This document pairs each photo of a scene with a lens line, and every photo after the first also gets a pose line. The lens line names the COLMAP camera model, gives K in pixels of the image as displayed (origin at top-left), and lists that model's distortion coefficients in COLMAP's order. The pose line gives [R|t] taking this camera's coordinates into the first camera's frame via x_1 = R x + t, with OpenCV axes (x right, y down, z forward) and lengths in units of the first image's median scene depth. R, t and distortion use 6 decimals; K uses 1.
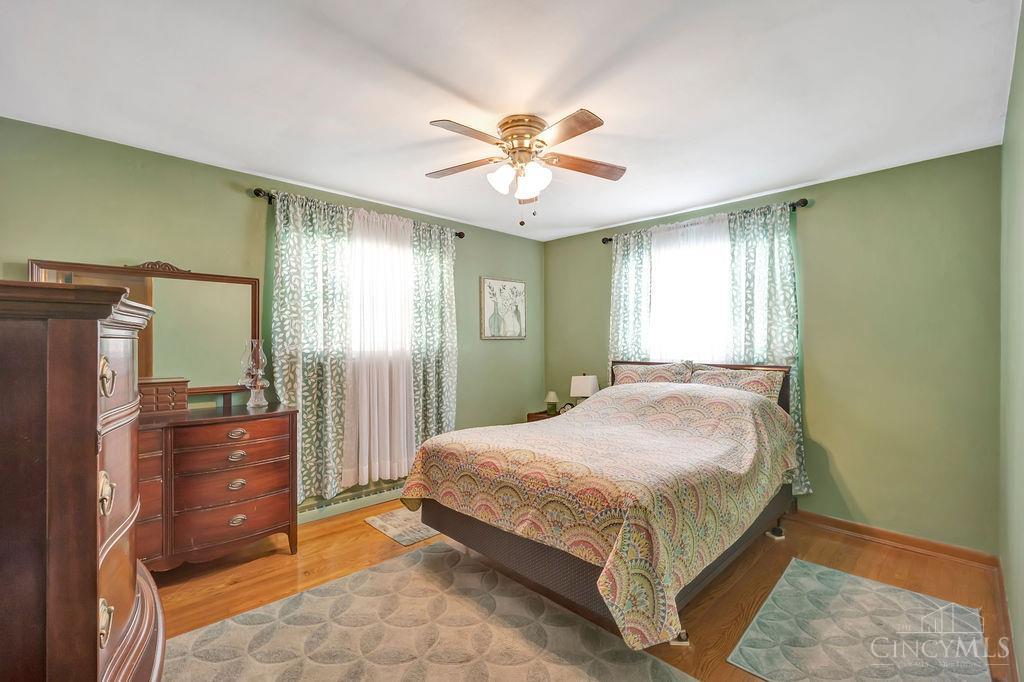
lens RADIAL K [[446.6, 0, 516.7], [0, 446.6, 344.9], [0, 0, 1]] dist [-0.003970, -0.000330]
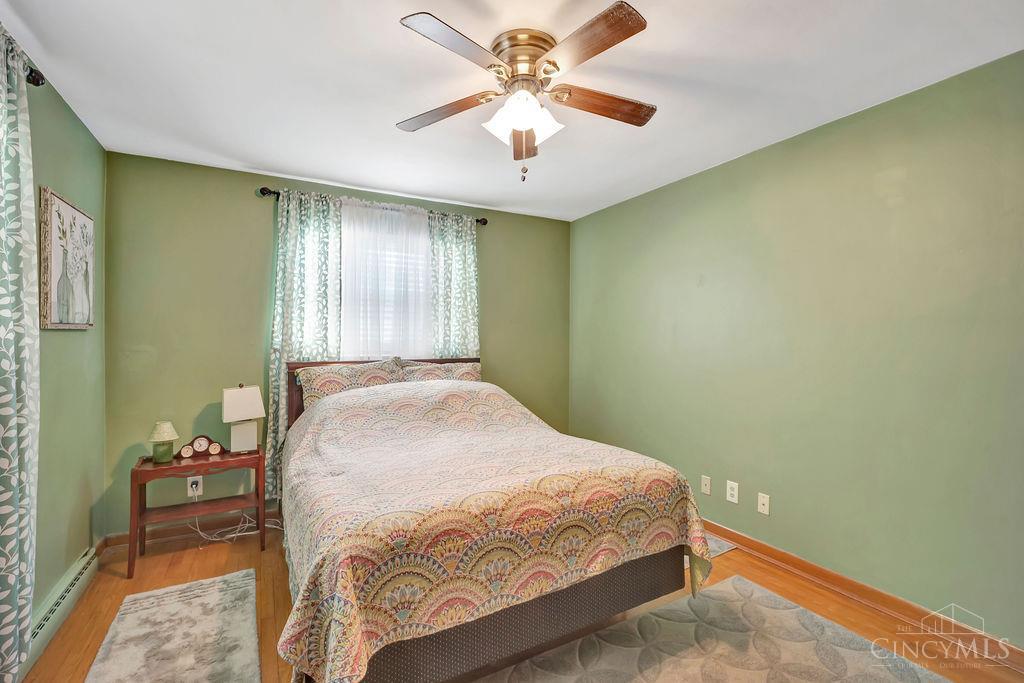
lens RADIAL K [[459.1, 0, 512.0], [0, 459.1, 341.5], [0, 0, 1]] dist [-0.001683, 0.000167]
pose [[0.265968, -0.008466, 0.963945, -0.469895], [0.002508, 0.999964, 0.008090, -0.003826], [-0.963979, 0.000265, 0.265979, 0.520351]]
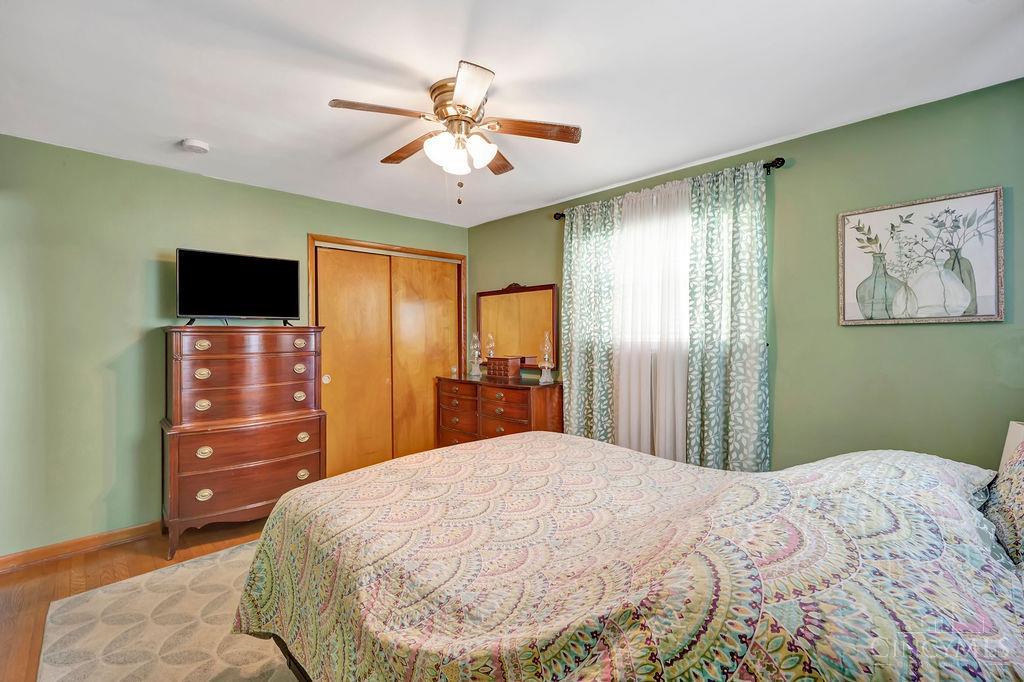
lens RADIAL K [[459.1, 0, 512.0], [0, 459.1, 341.0], [0, 0, 1]] dist [-0.001683, 0.000167]
pose [[0.006322, 0.014094, -0.999881, 0.599080], [0.000941, 0.999900, 0.014100, -0.001664], [0.999980, -0.001030, 0.006308, 0.694912]]
